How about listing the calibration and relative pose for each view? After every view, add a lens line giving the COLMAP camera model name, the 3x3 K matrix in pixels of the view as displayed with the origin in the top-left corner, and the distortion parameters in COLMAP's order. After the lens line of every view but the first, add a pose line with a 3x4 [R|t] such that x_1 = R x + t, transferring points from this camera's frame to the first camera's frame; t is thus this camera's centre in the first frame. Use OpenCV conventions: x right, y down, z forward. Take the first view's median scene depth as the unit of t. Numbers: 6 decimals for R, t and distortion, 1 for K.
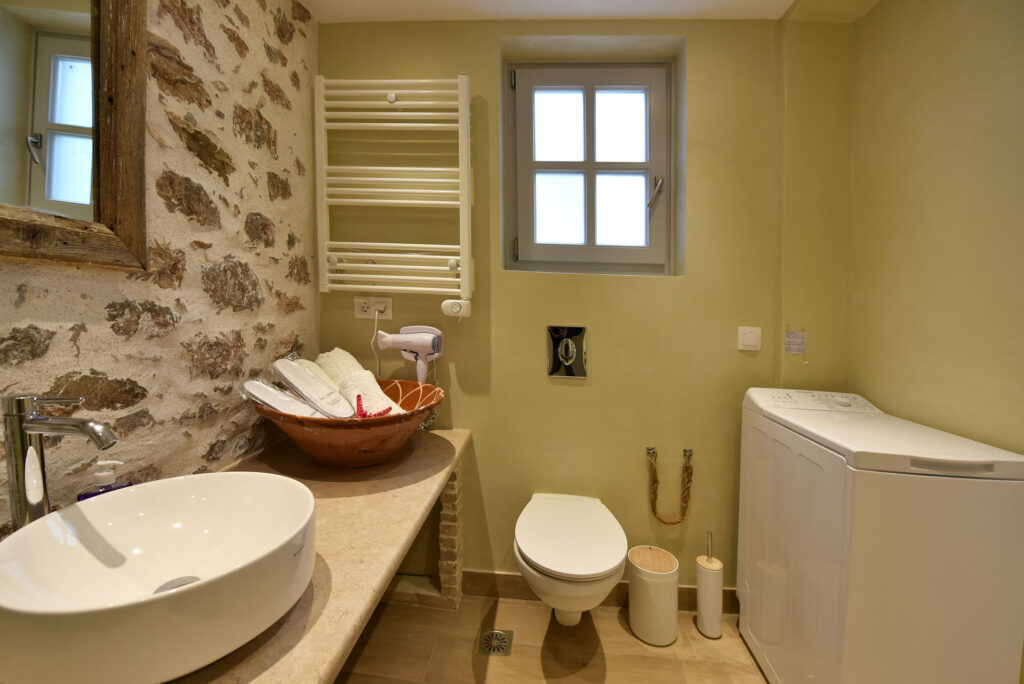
lens RADIAL K [[434.8, 0, 486.4], [0, 434.8, 333.5], [0, 0, 1]] dist [-0.017922, -0.000353]
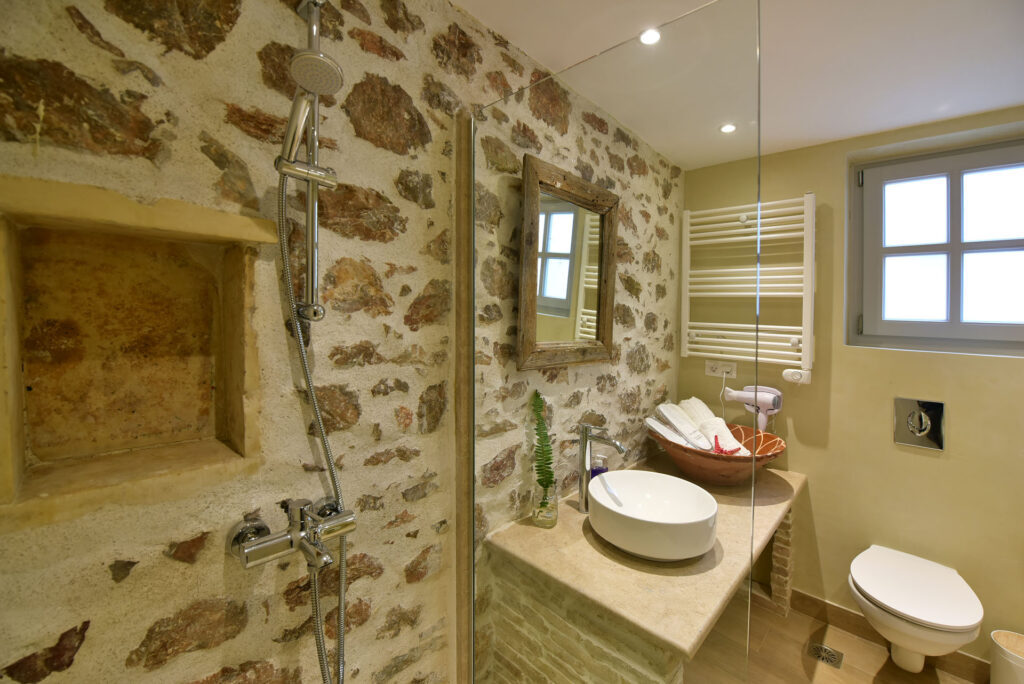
lens RADIAL K [[402.0, 0, 493.6], [0, 402.0, 335.4], [0, 0, 1]] dist [-0.018428, -0.000410]
pose [[0.782391, 0.025603, -0.622261, -0.043969], [-0.043438, 0.998965, -0.013513, -0.125825], [0.621271, 0.037602, 0.782693, -0.466434]]
